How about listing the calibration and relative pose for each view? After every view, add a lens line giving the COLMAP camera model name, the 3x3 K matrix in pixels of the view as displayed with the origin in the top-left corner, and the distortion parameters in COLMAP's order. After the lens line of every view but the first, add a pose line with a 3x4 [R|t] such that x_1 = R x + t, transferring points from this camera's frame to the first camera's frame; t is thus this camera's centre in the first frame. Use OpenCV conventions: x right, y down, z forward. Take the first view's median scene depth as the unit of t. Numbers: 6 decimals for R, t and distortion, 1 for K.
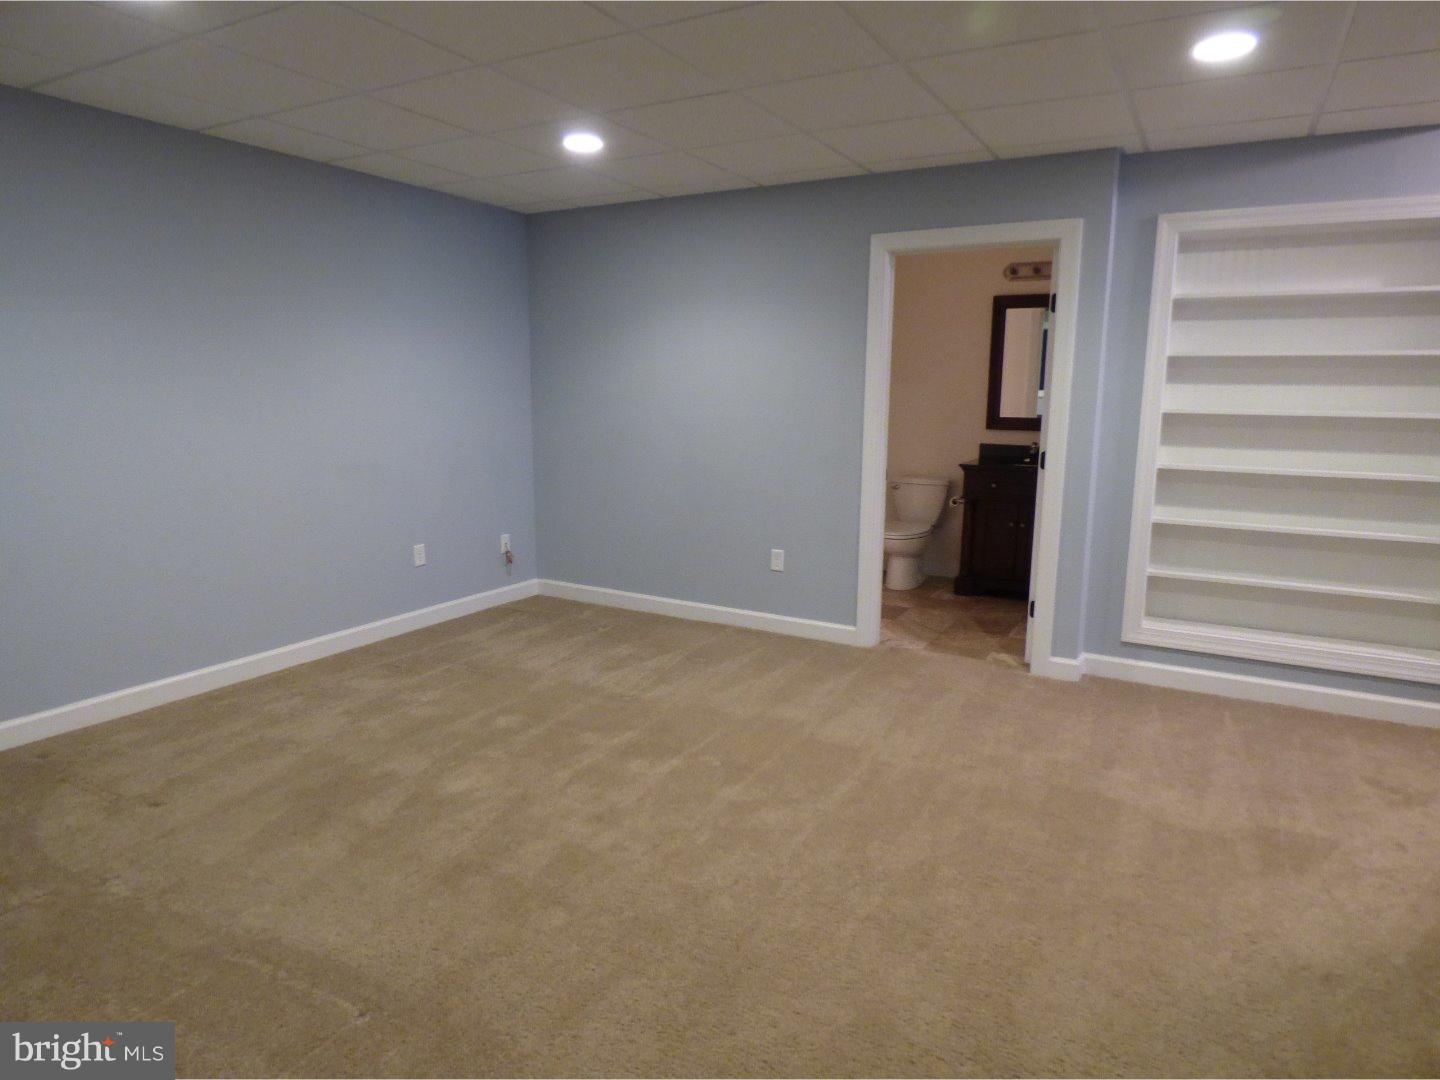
lens RADIAL K [[868.6, 0, 721.0], [0, 868.6, 540.6], [0, 0, 1]] dist [0.000419, -0.002663]
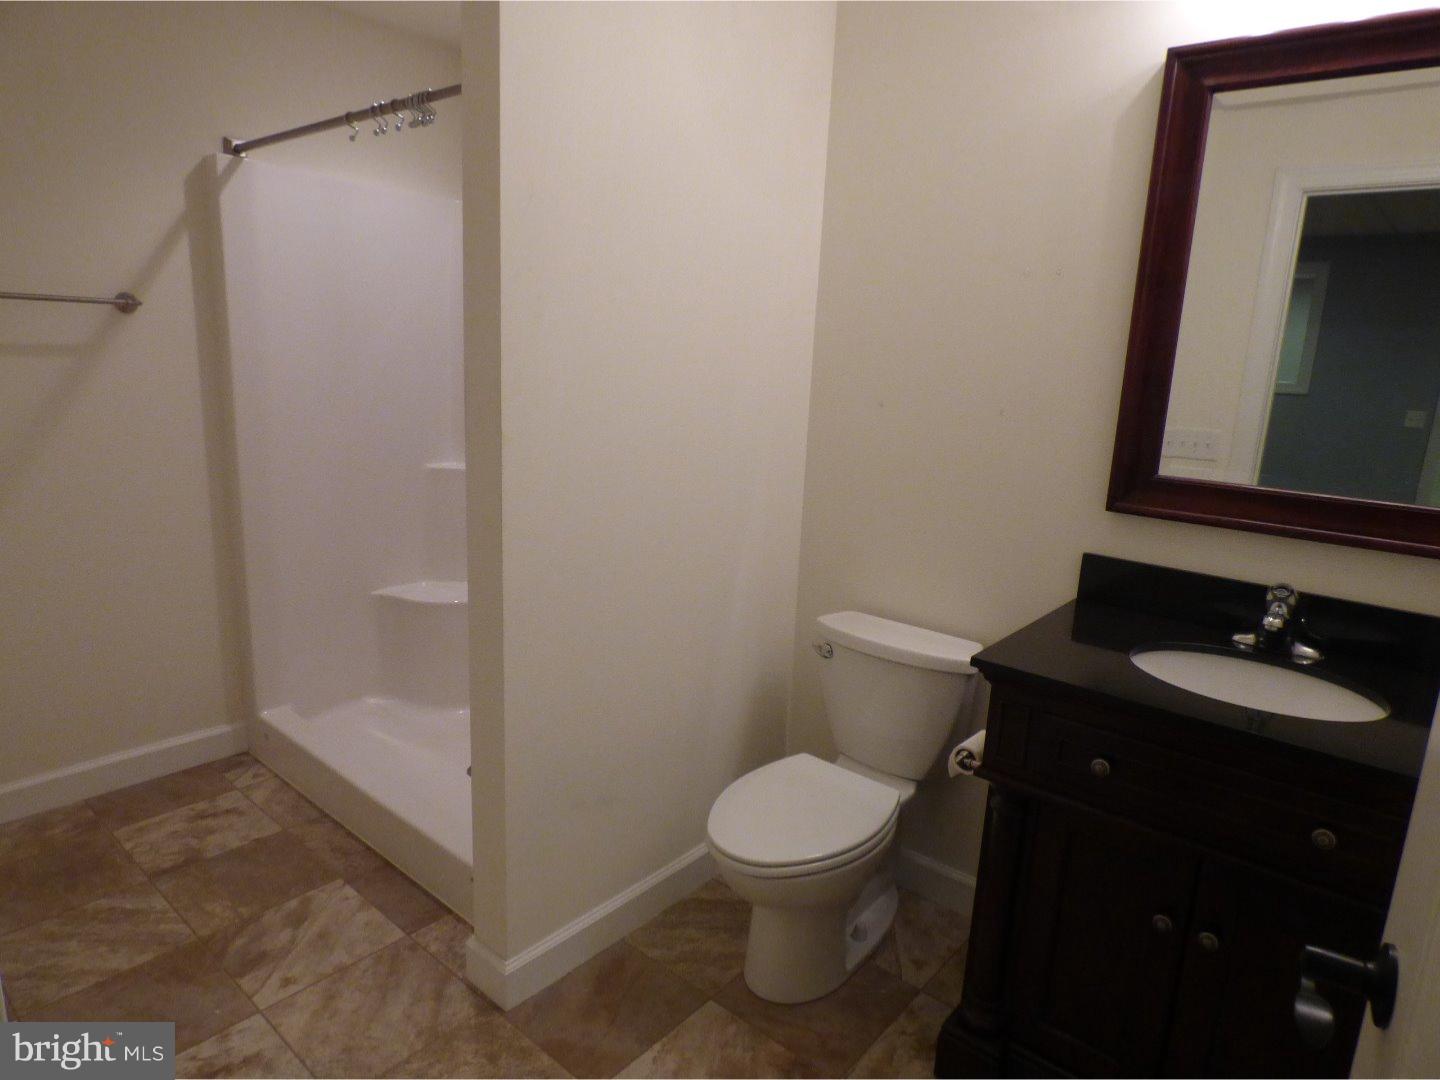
lens RADIAL K [[868.6, 0, 718.8], [0, 868.6, 537.9], [0, 0, 1]] dist [0.000419, -0.002663]
pose [[0.983546, 0.070261, -0.166435, 0.229772], [-0.064836, 0.997179, 0.037818, -0.126070], [0.168623, -0.026405, 0.985327, 0.696052]]
